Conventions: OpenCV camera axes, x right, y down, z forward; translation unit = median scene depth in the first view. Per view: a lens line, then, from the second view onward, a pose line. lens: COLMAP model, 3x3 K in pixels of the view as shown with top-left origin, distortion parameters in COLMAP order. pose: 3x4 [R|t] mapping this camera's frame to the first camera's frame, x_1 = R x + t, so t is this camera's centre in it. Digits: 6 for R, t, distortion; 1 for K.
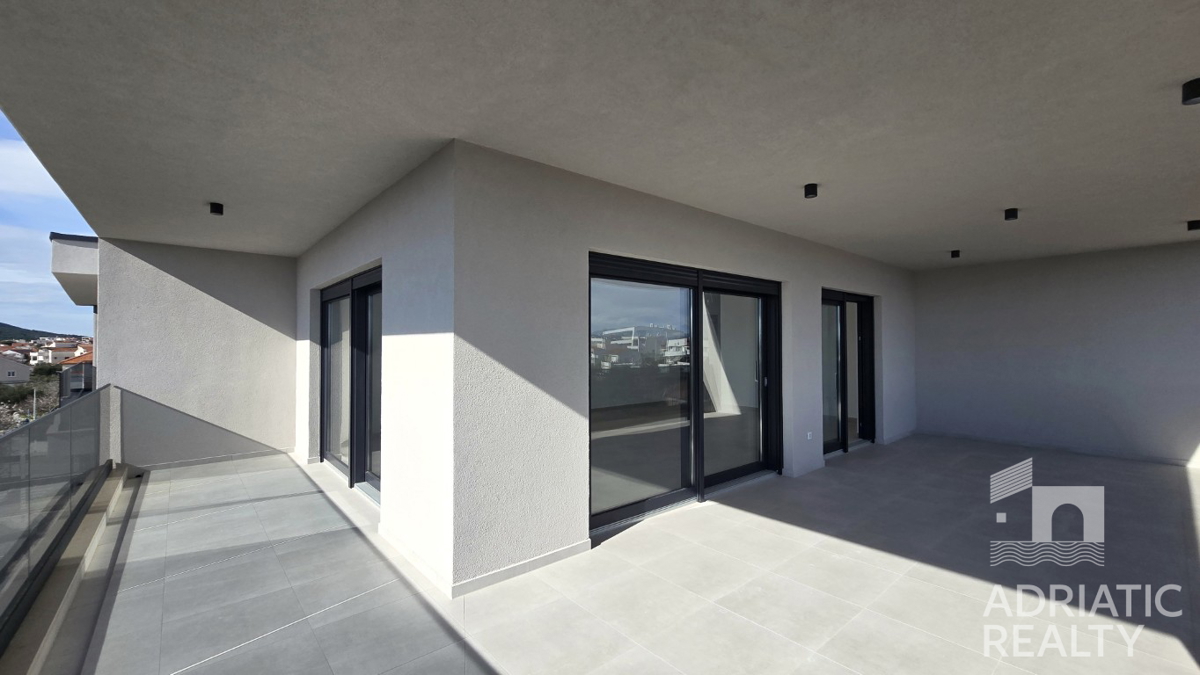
lens RADIAL K [[491.6, 0, 600.0], [0, 491.6, 337.5], [0, 0, 1]] dist [-0.002792, -0.000083]
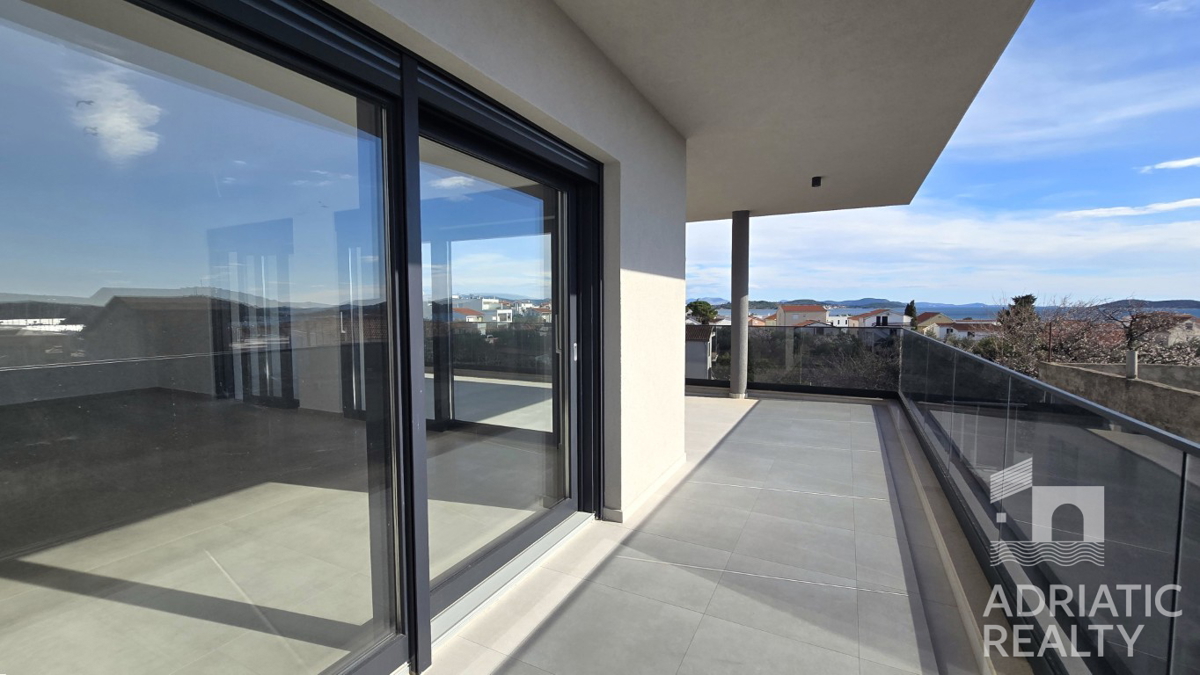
lens RADIAL K [[491.6, 0, 600.0], [0, 491.6, 337.5], [0, 0, 1]] dist [-0.002792, -0.000083]
pose [[-0.386061, -0.058454, 0.920619, -1.270511], [-0.012401, 0.998229, 0.058181, 0.067192], [-0.922390, 0.011045, -0.386102, 1.488532]]
